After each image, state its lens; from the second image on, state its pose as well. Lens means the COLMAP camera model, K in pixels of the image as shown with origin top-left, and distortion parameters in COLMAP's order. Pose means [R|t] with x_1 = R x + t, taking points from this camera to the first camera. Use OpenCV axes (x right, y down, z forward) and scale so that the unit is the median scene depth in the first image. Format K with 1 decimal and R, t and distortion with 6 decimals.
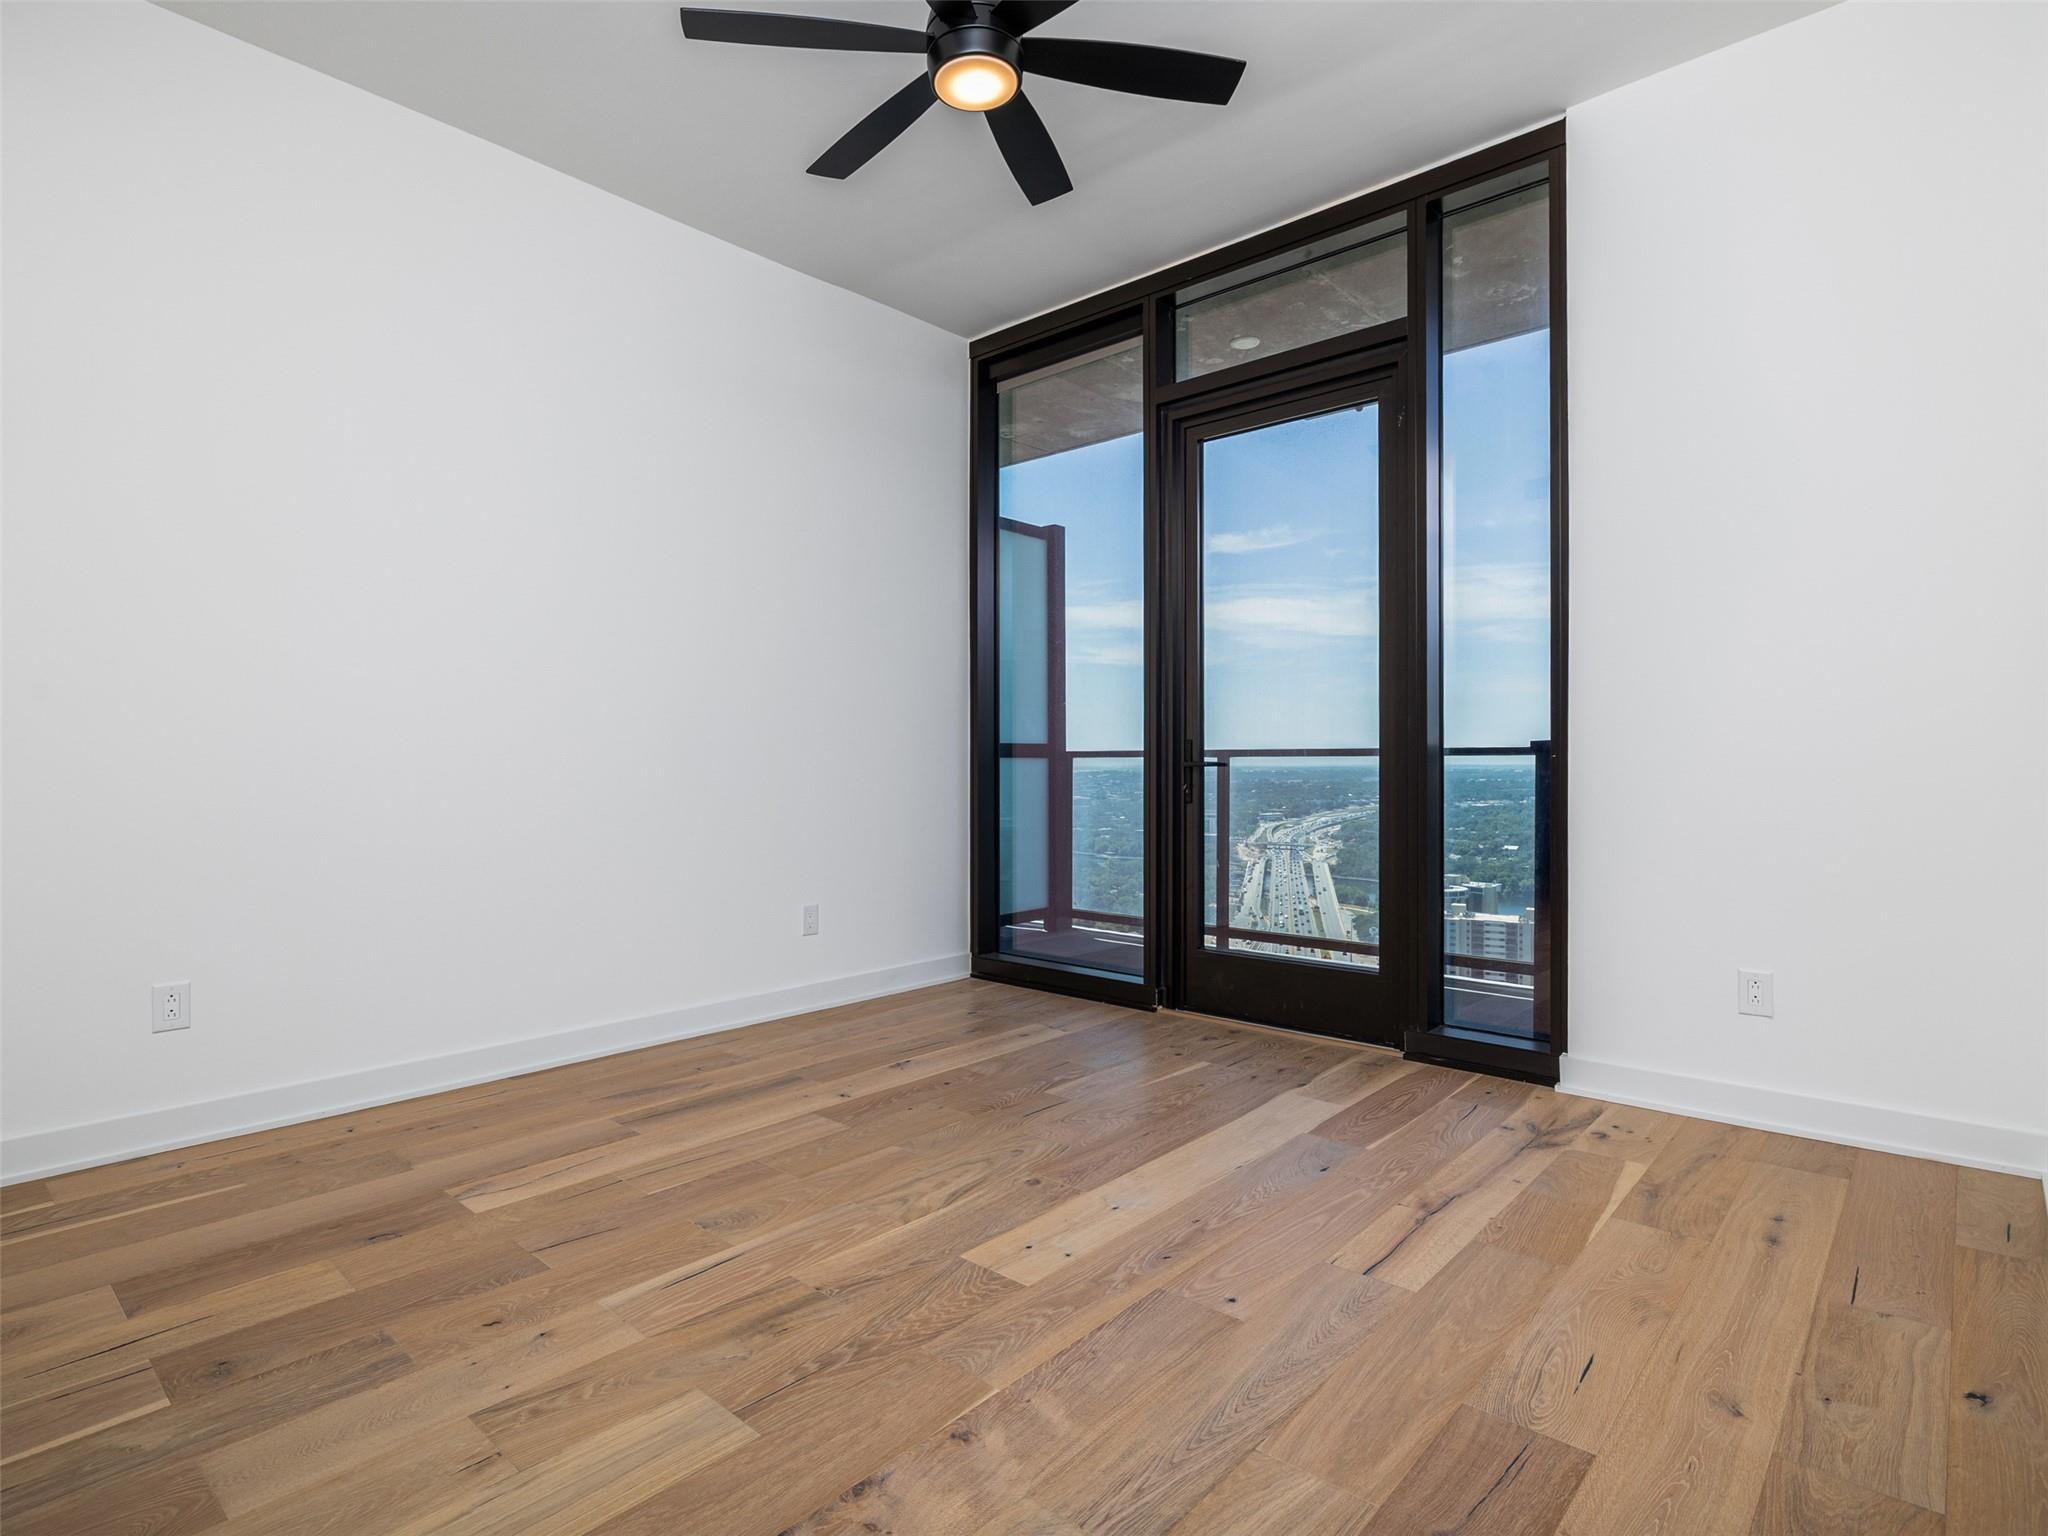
lens RADIAL K [[1052.2, 0, 1024.0], [0, 1052.2, 768.0], [0, 0, 1]] dist [-0.004237, -0.000988]
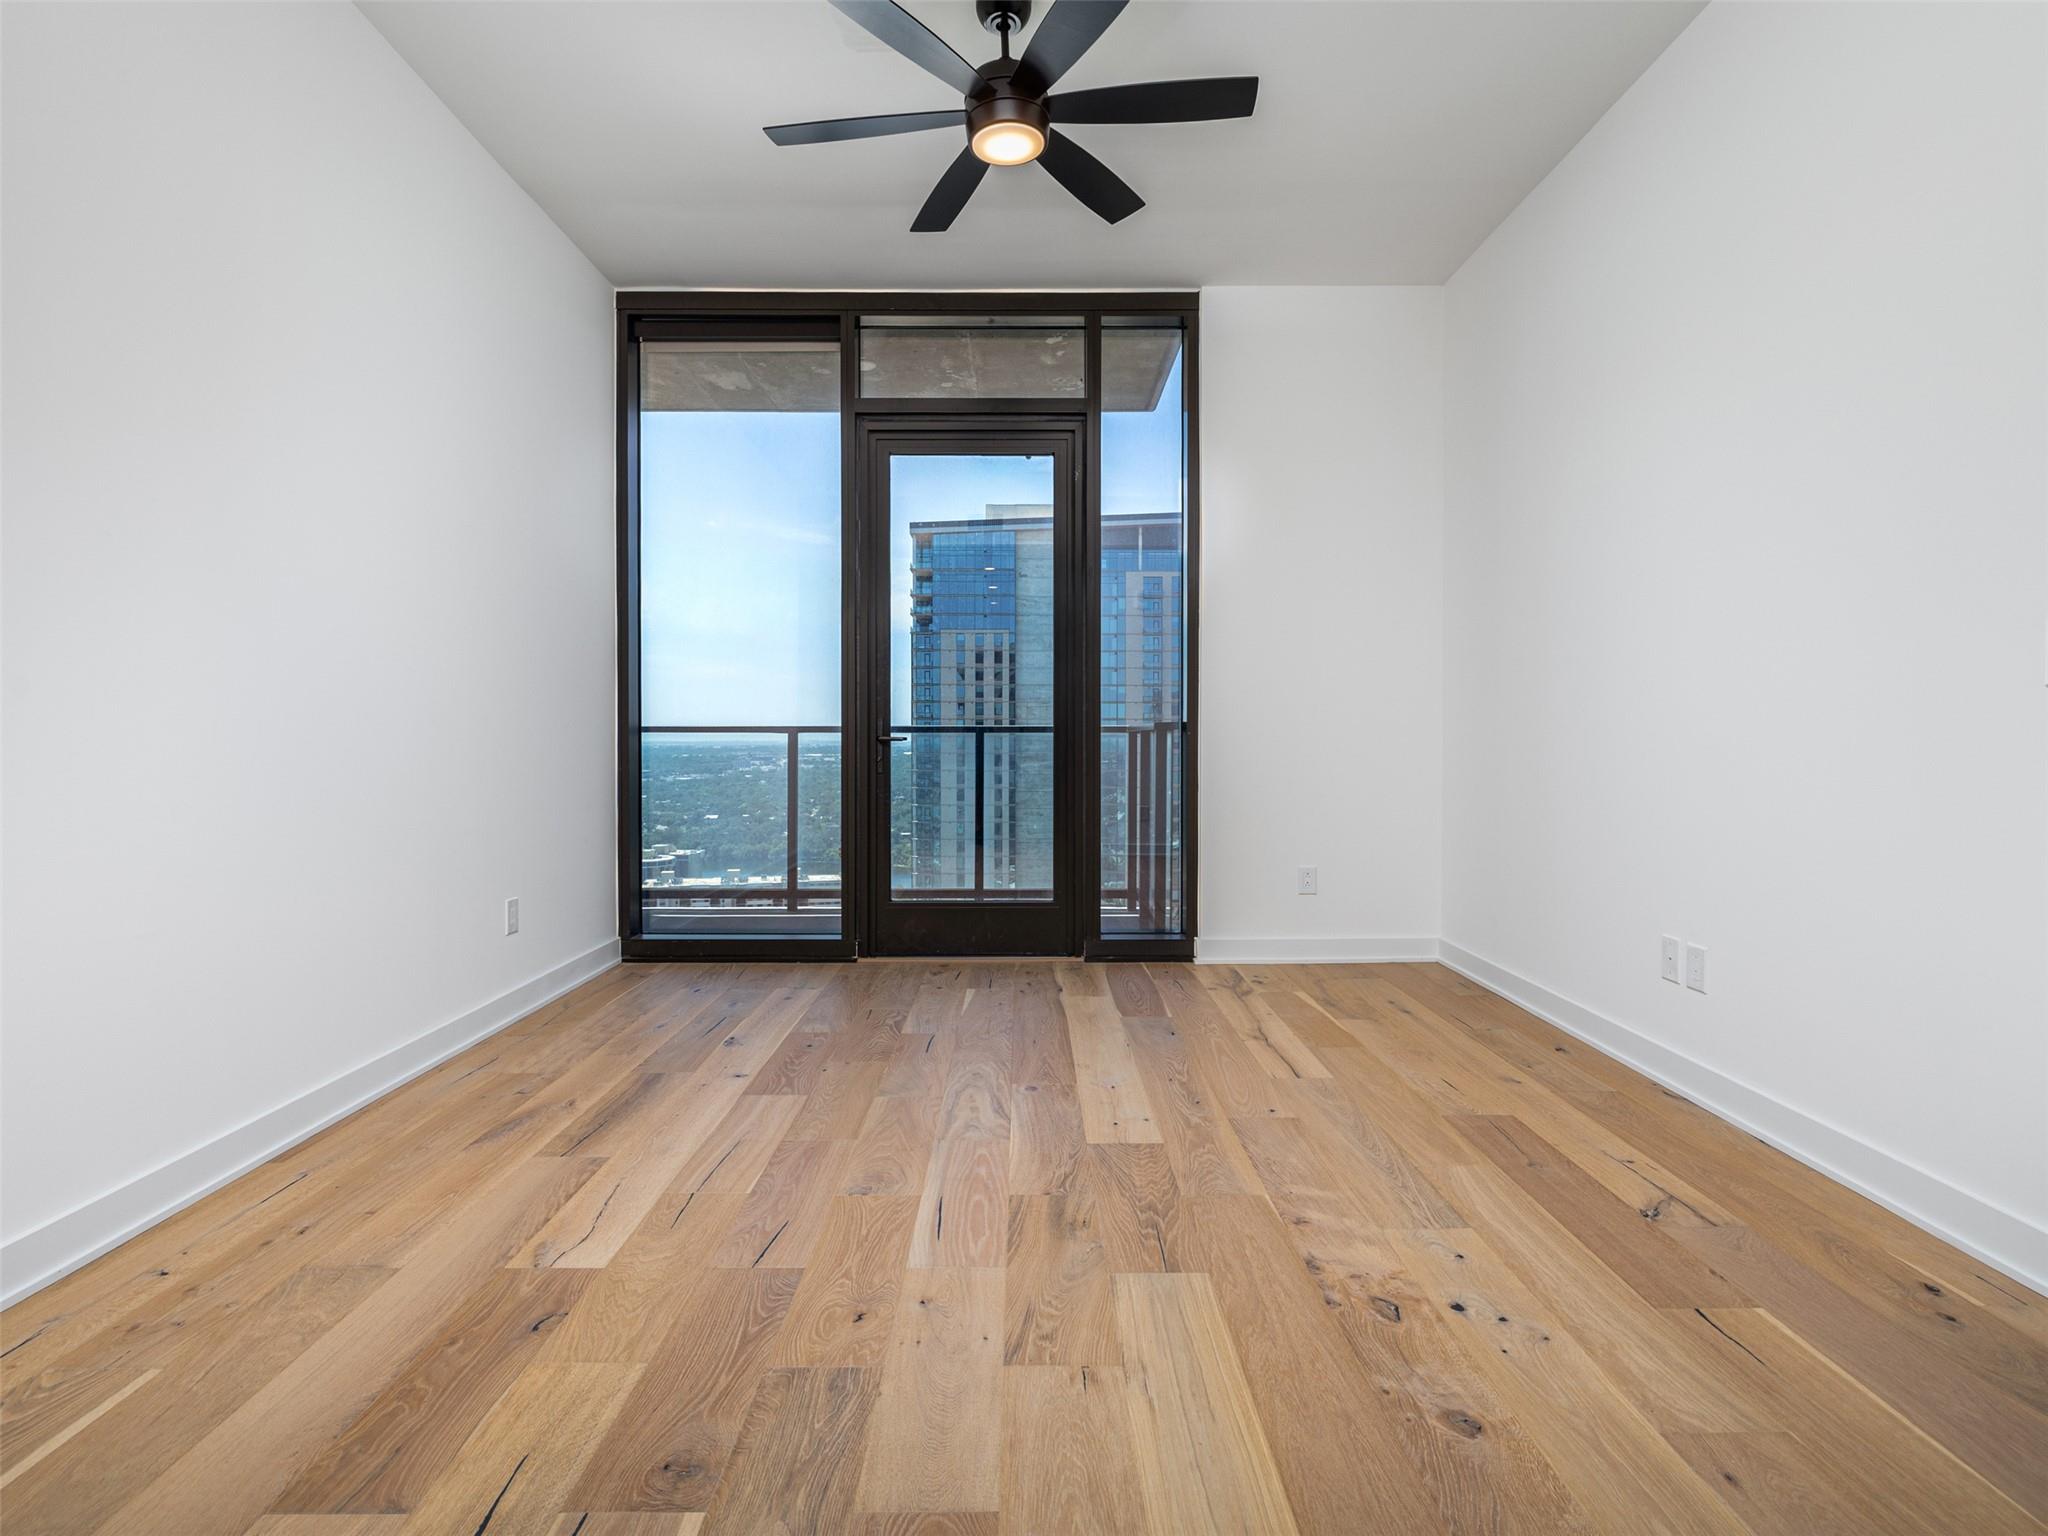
lens RADIAL K [[1002.9, 0, 1021.2], [0, 1002.9, 756.1], [0, 0, 1]] dist [0.001836, 0.000395]
pose [[0.743000, -0.009640, 0.669222, -0.710668], [0.002087, 0.999925, 0.012087, 0.003436], [-0.669288, -0.007584, 0.742964, 0.156836]]
